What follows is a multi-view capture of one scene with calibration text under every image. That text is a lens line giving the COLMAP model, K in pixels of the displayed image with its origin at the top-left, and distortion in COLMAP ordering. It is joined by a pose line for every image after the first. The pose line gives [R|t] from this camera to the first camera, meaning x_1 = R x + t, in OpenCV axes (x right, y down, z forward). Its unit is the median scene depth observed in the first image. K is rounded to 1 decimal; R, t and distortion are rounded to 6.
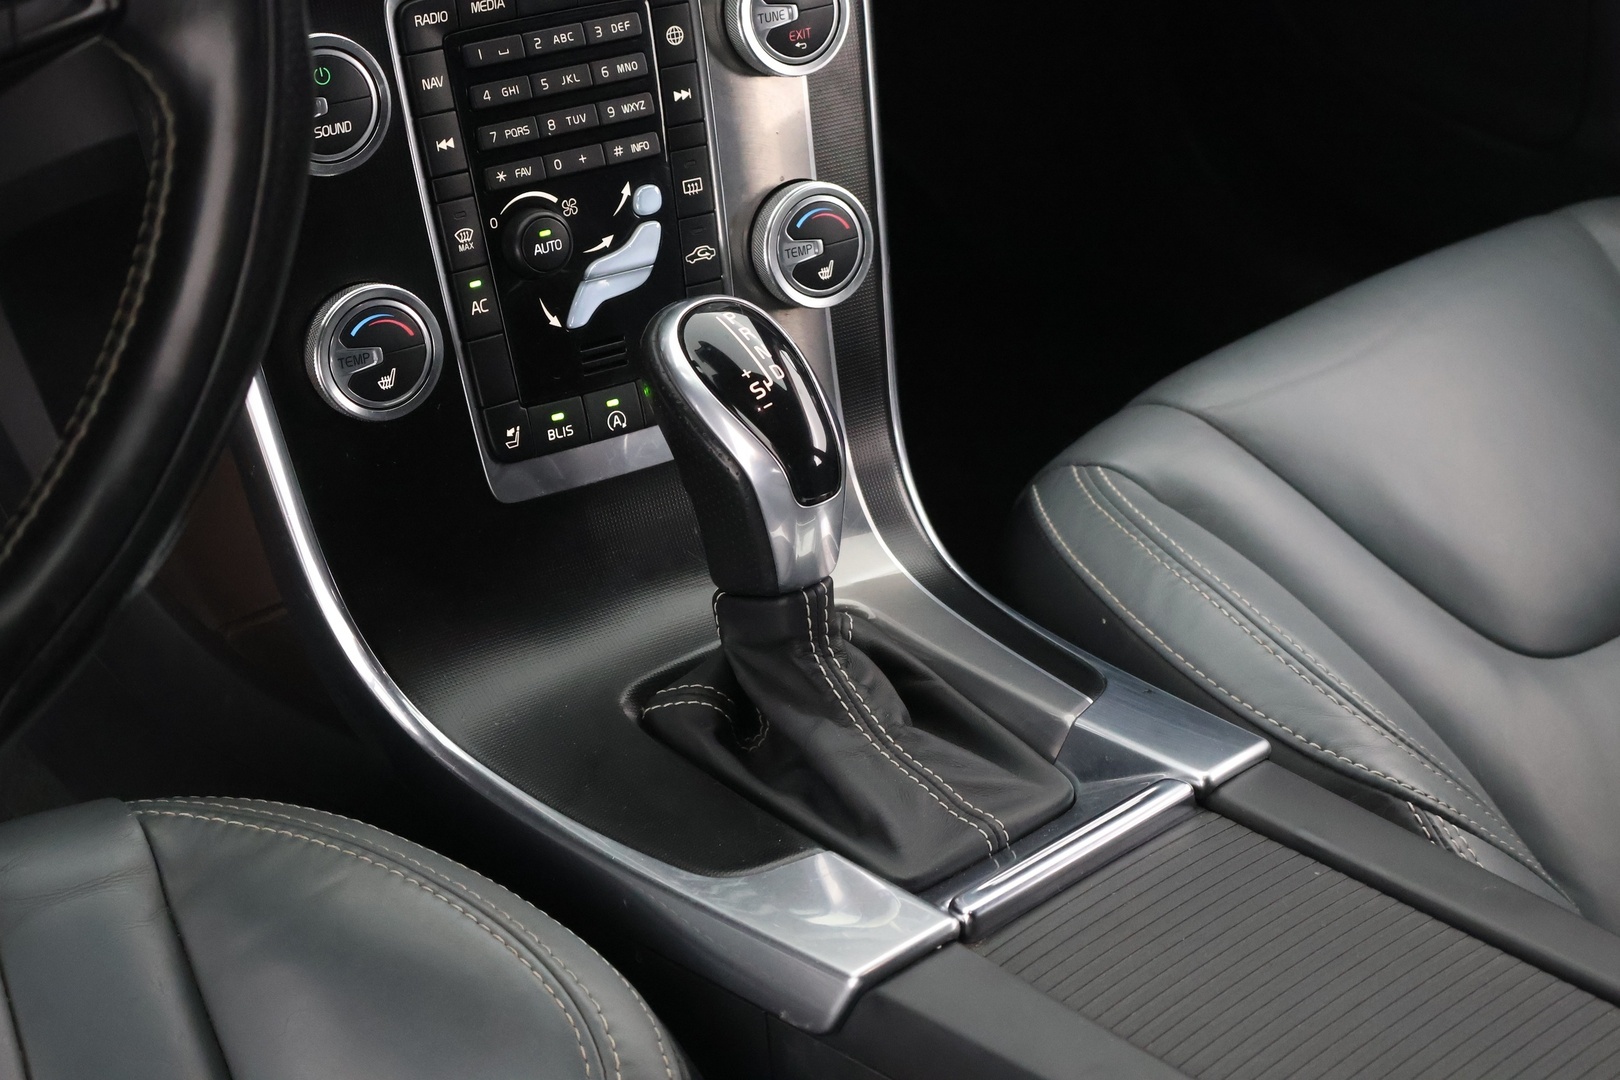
lens RADIAL K [[2937.4, 0, 810.0], [0, 2937.4, 540.0], [0, 0, 1]] dist [0.061741, -0.099611]
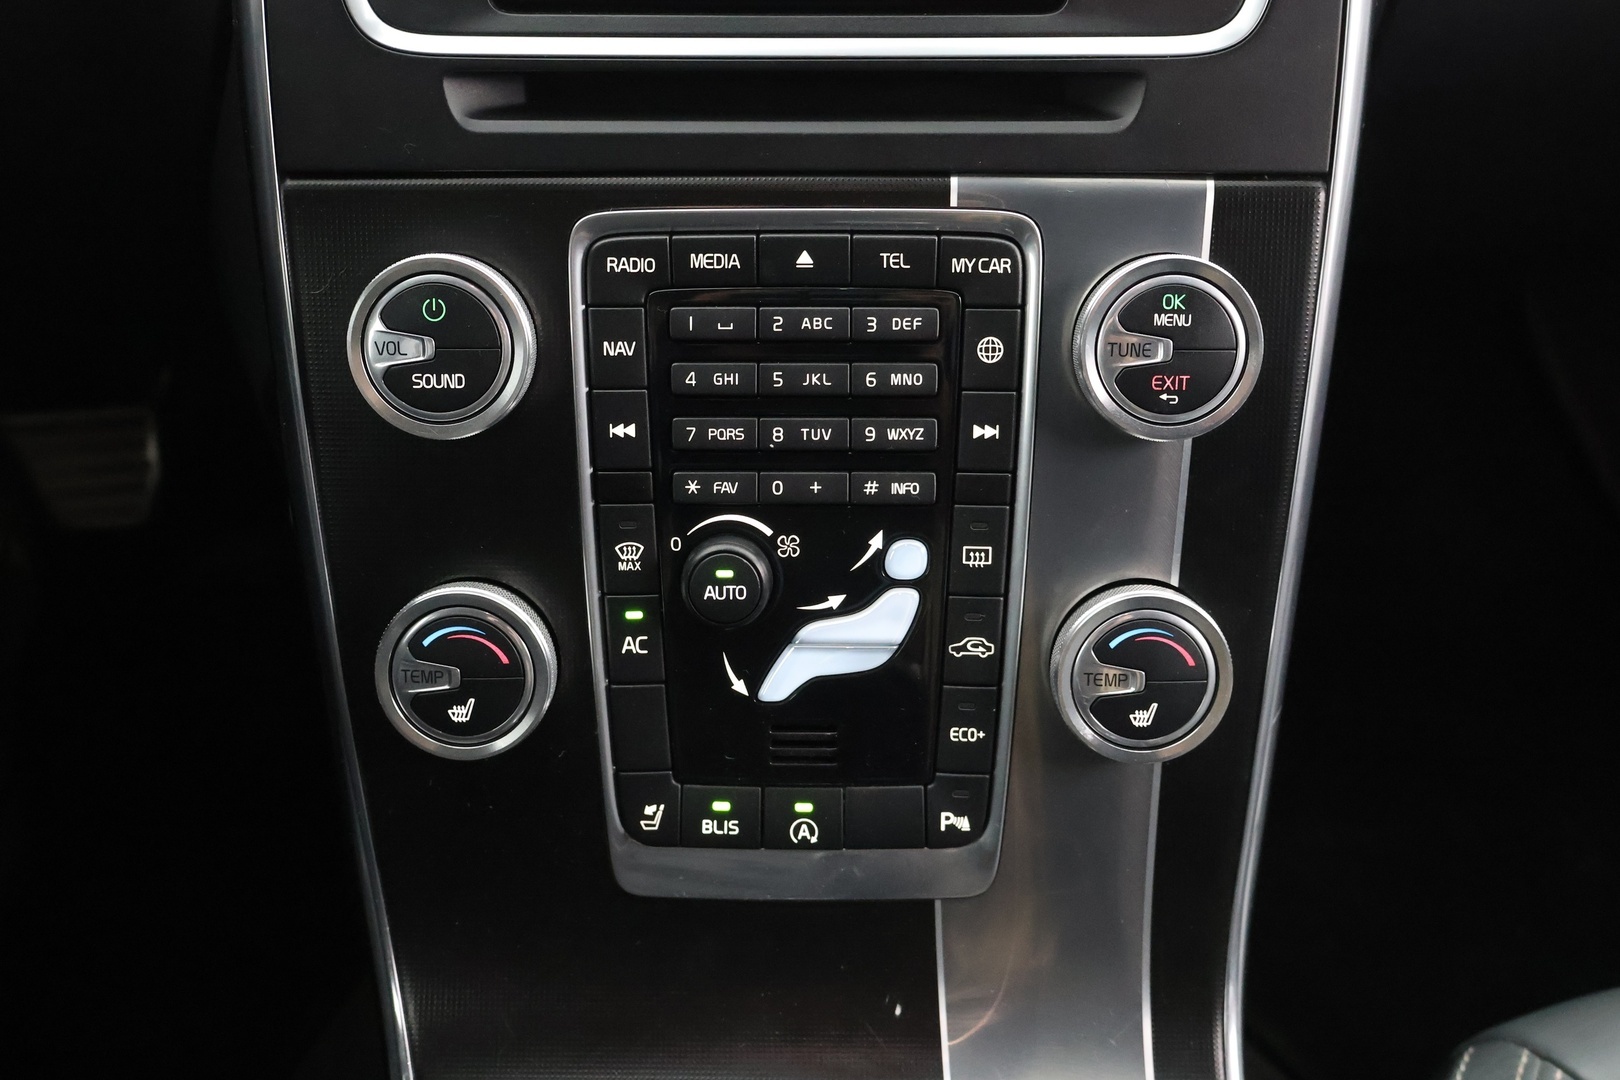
lens RADIAL K [[1619.7, 0, 810.0], [0, 1619.7, 540.0], [0, 0, 1]] dist [-0.069187, 0.001501]
pose [[0.835435, 0.238953, -0.494925, 0.126320], [-0.257279, 0.965807, 0.032009, -0.130000], [0.485650, 0.100592, 0.868346, 0.650493]]
